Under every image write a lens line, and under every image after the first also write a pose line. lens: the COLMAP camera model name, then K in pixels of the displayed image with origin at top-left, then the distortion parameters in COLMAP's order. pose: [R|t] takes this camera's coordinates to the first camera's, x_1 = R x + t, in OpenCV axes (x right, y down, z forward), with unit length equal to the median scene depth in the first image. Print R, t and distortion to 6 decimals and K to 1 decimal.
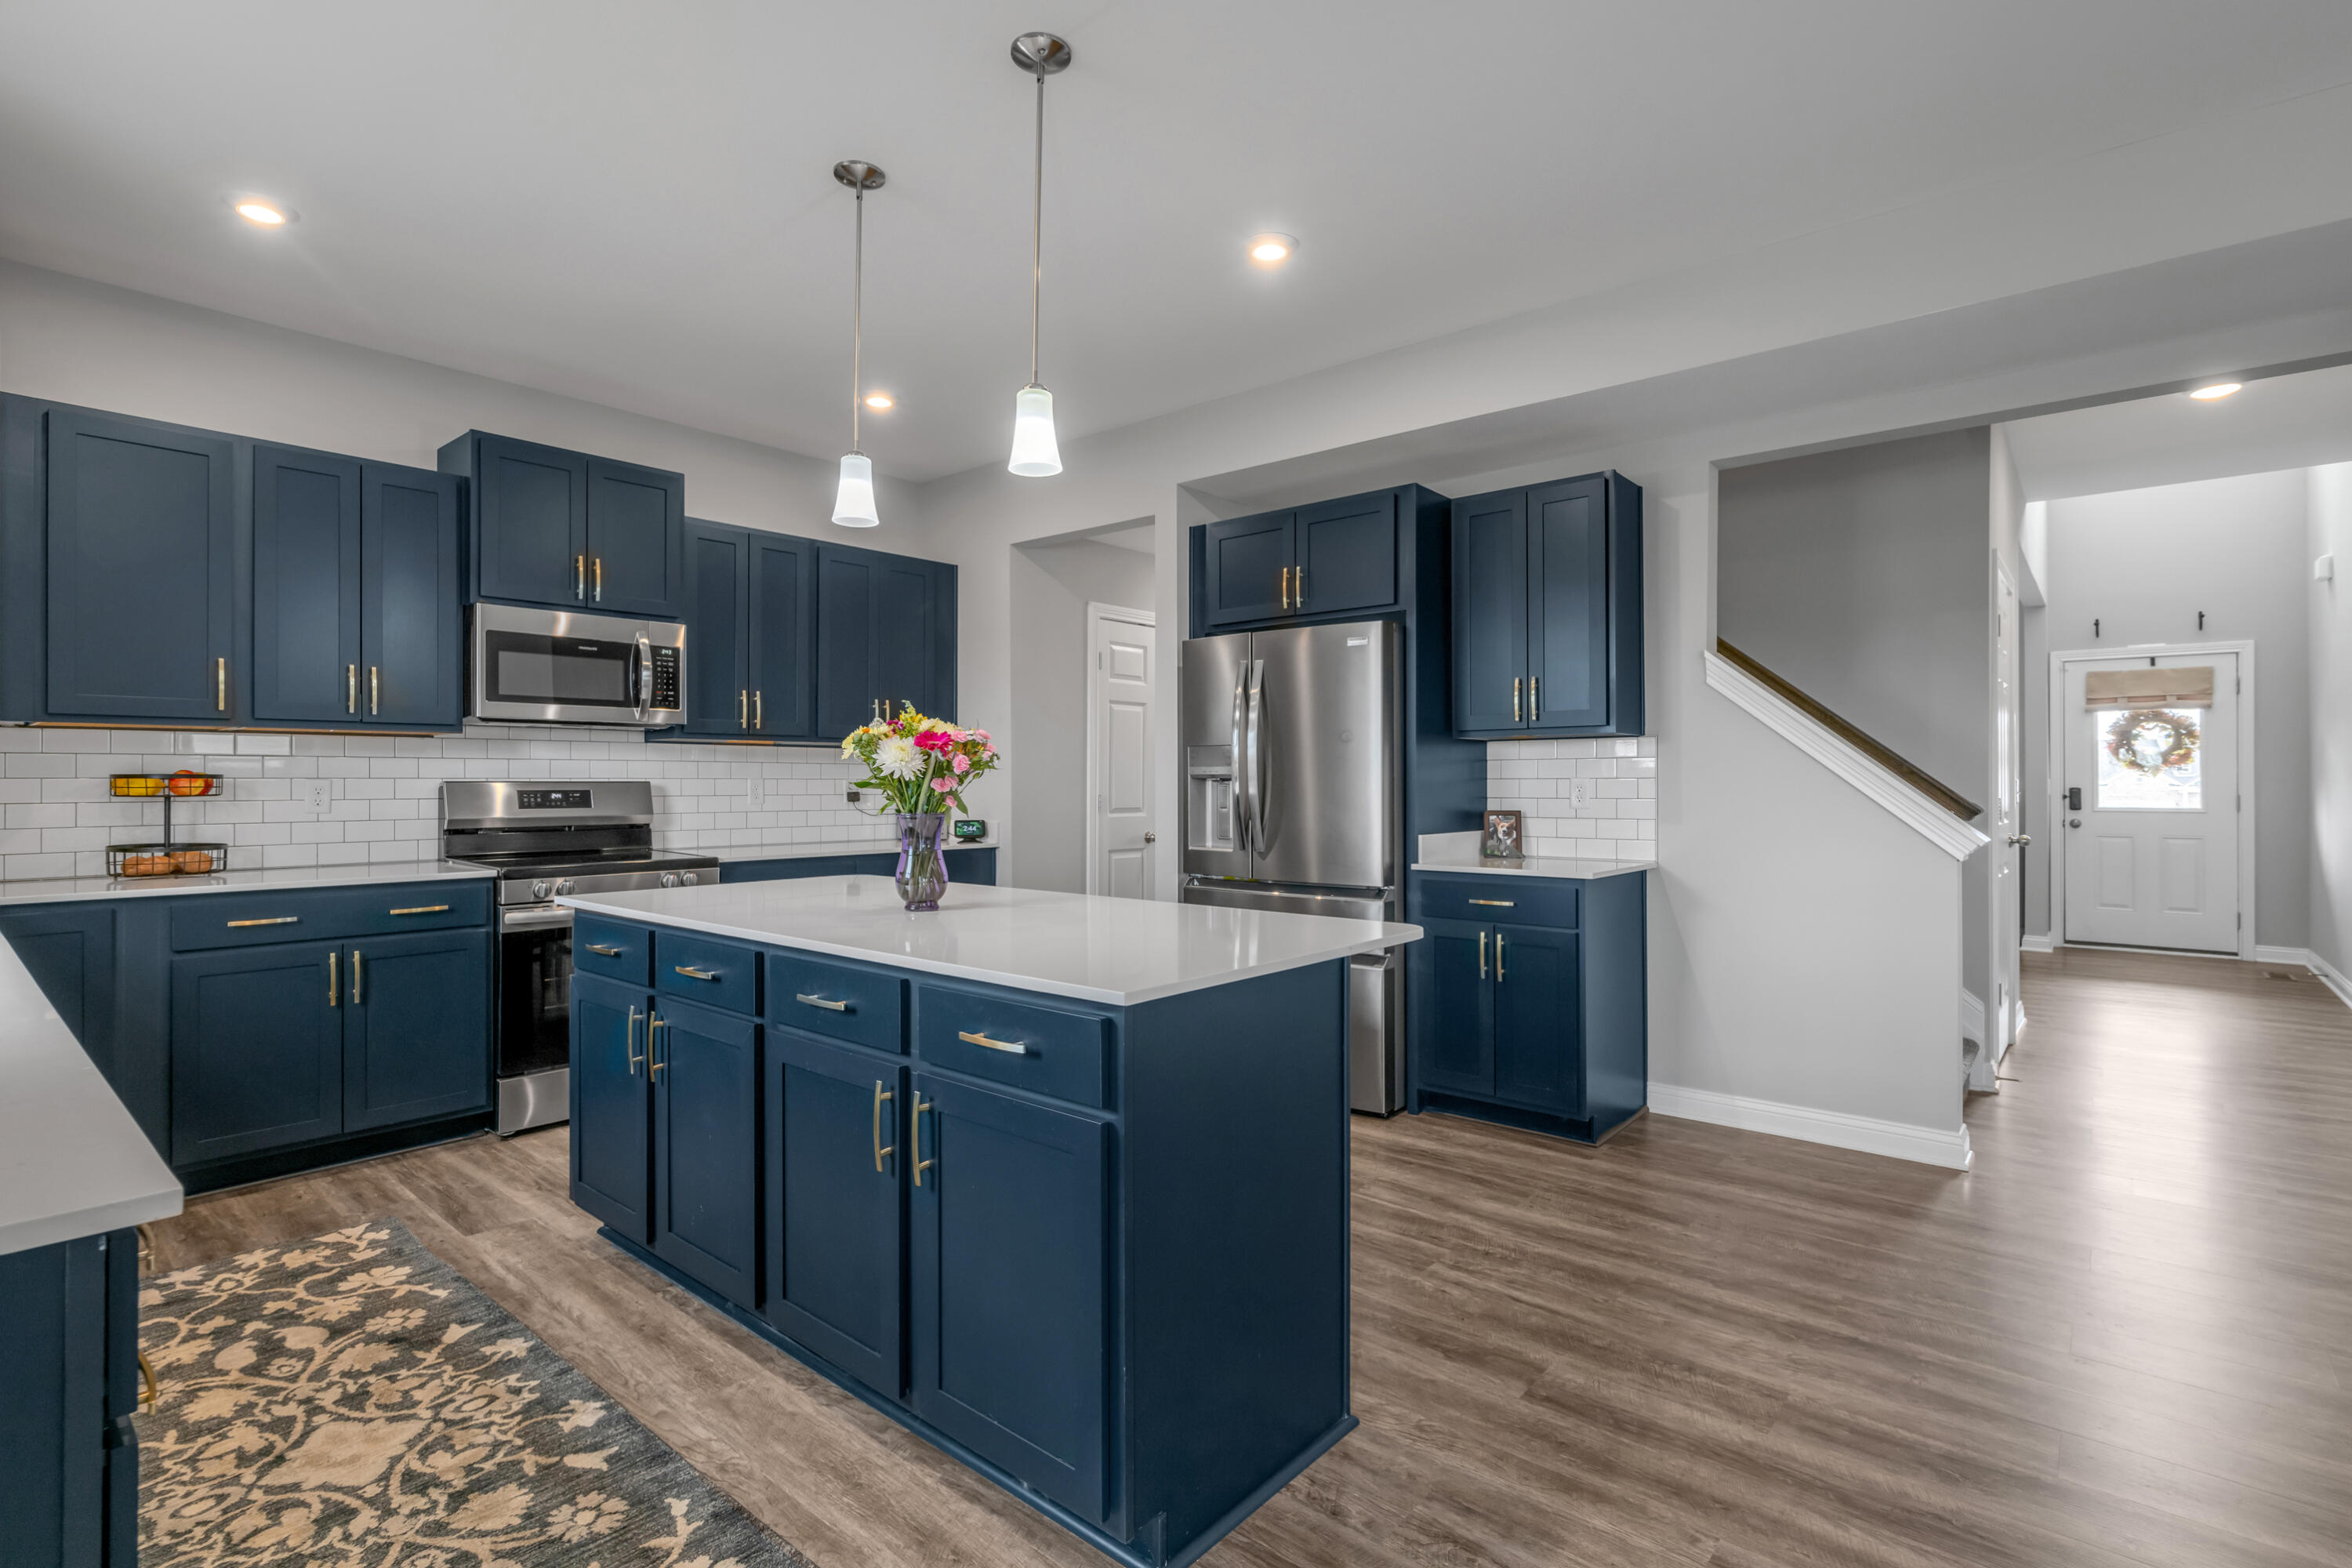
lens RADIAL K [[1102.0, 0, 1176.0], [0, 1102.0, 784.0], [0, 0, 1]] dist [-0.000683, 0.000175]
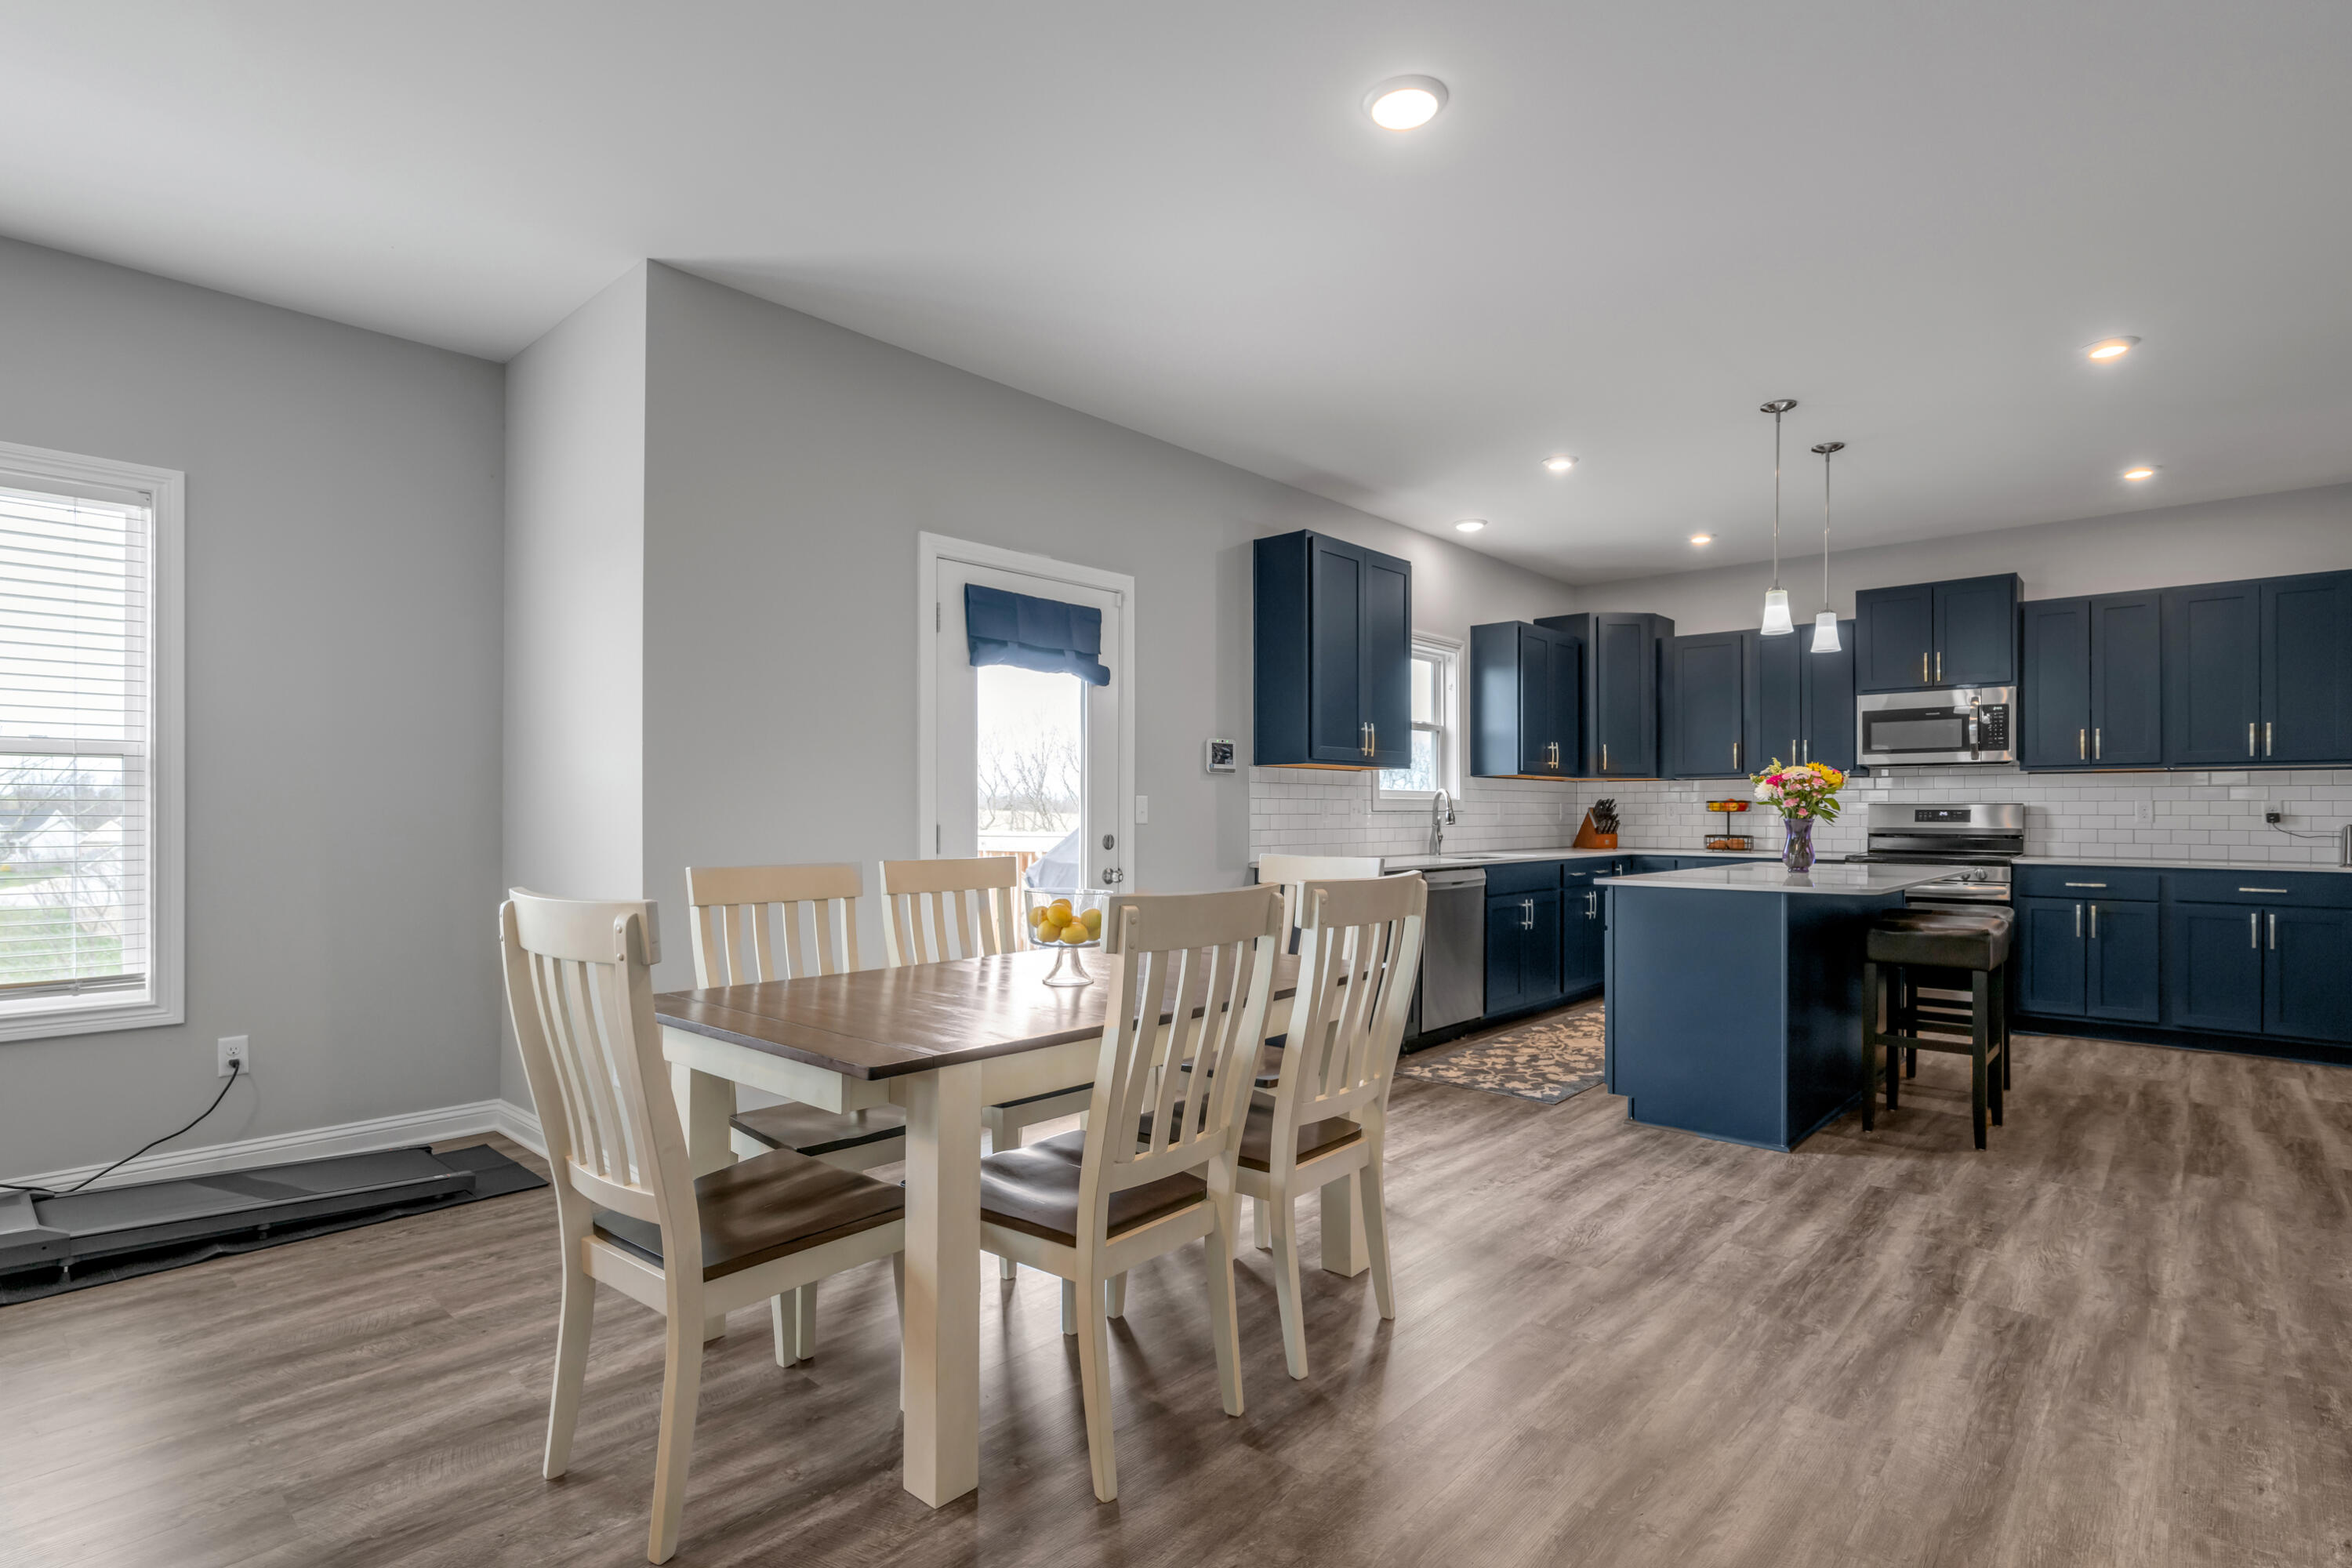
lens RADIAL K [[1151.2, 0, 1178.0], [0, 1151.2, 804.0], [0, 0, 1]] dist [0.003886, 0.000423]
pose [[-0.022315, -0.004731, -0.999740, 1.525096], [0.000047, 0.999989, -0.004733, 0.008014], [0.999751, -0.000153, -0.022315, 0.023279]]
